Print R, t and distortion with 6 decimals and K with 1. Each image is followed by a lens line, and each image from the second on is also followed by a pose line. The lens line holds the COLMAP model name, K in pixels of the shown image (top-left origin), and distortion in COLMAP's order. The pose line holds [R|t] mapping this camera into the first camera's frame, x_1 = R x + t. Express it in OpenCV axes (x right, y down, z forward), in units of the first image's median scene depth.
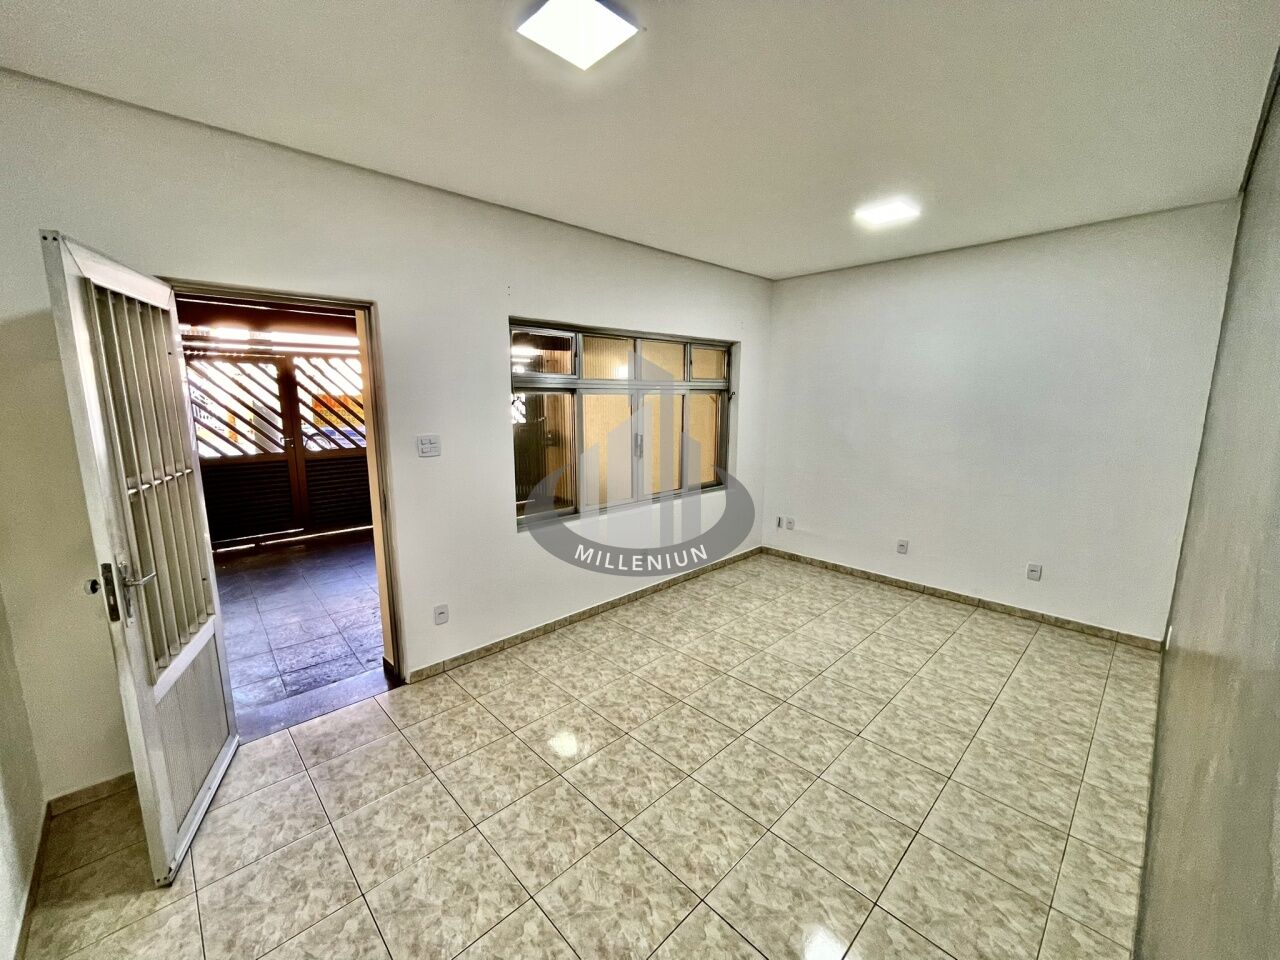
lens RADIAL K [[516.4, 0, 659.6], [0, 516.4, 481.8], [0, 0, 1]] dist [-0.000851, 0.001282]
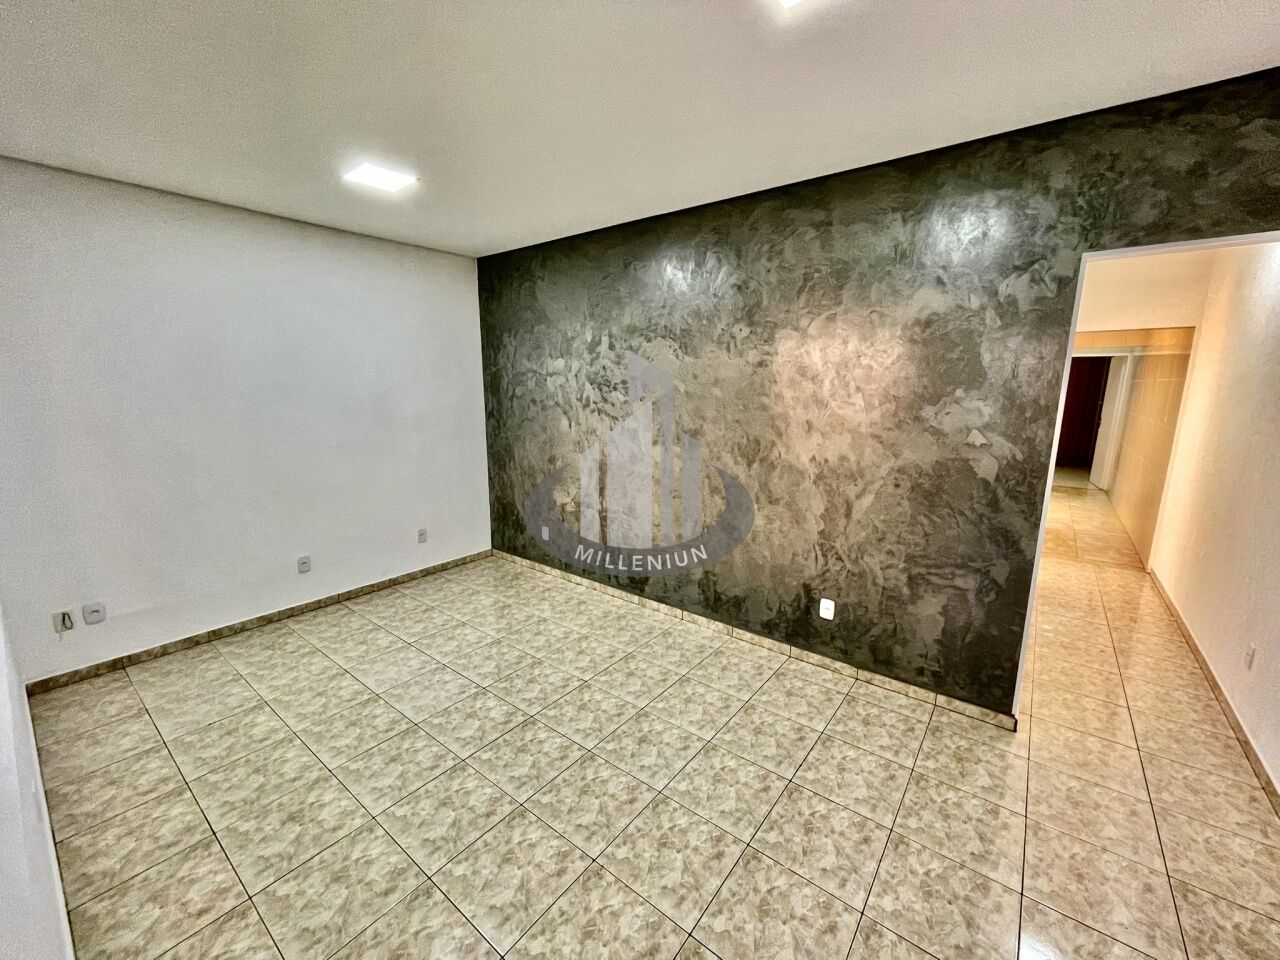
lens RADIAL K [[516.4, 0, 629.6], [0, 516.4, 476.8], [0, 0, 1]] dist [-0.000851, 0.001282]
pose [[-0.108772, -0.174910, 0.978558, -0.546423], [0.165980, 0.967384, 0.191362, -0.131996], [-0.980112, 0.183236, -0.076193, 0.530181]]
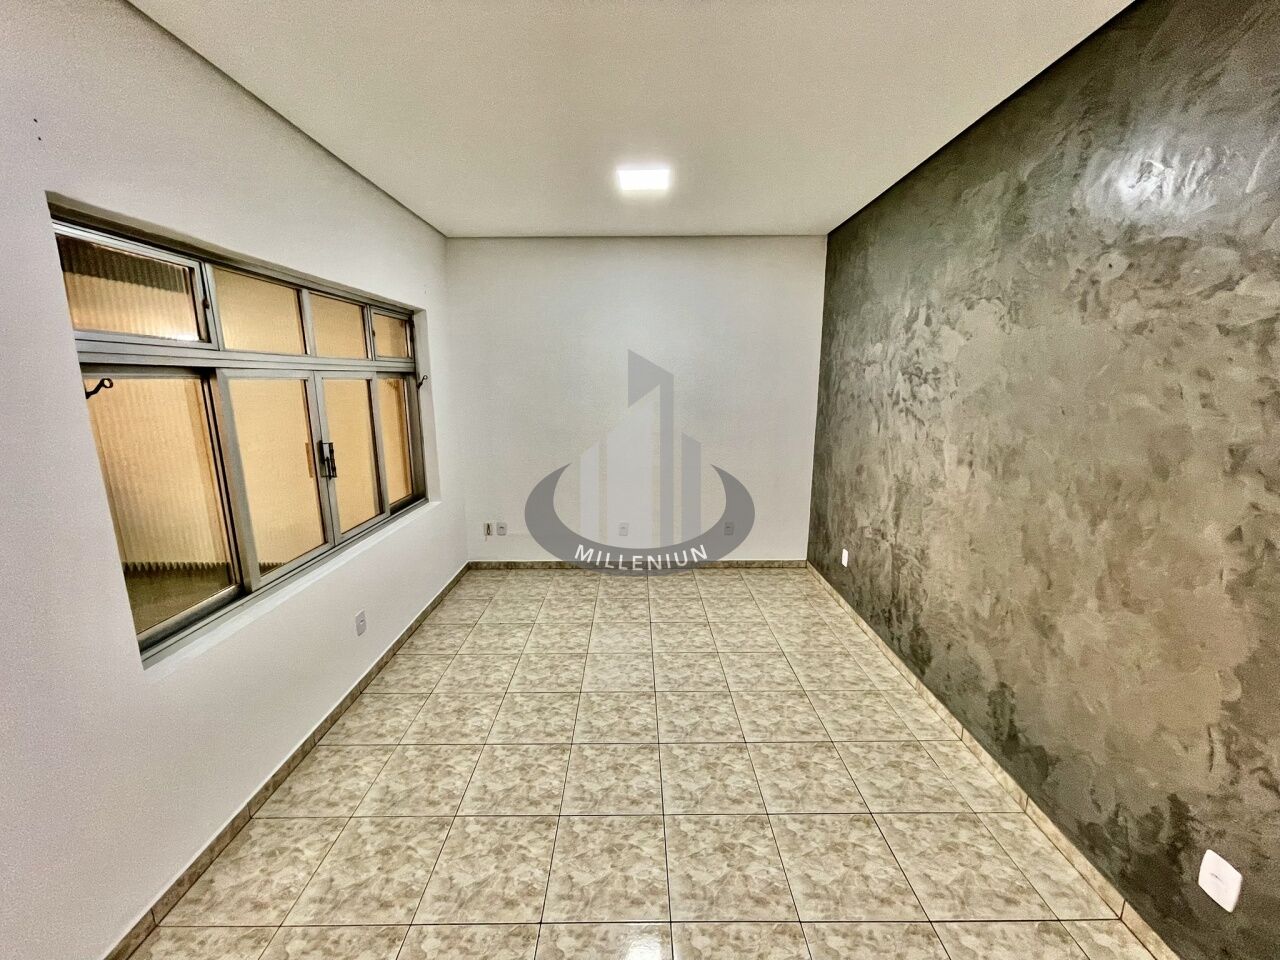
lens RADIAL K [[516.4, 0, 638.9], [0, 516.4, 476.4], [0, 0, 1]] dist [-0.000851, 0.001282]
pose [[0.706226, -0.130972, 0.695767, -0.310036], [0.122529, 0.990521, 0.062086, -0.069049], [-0.697303, 0.041405, 0.715580, 0.207490]]
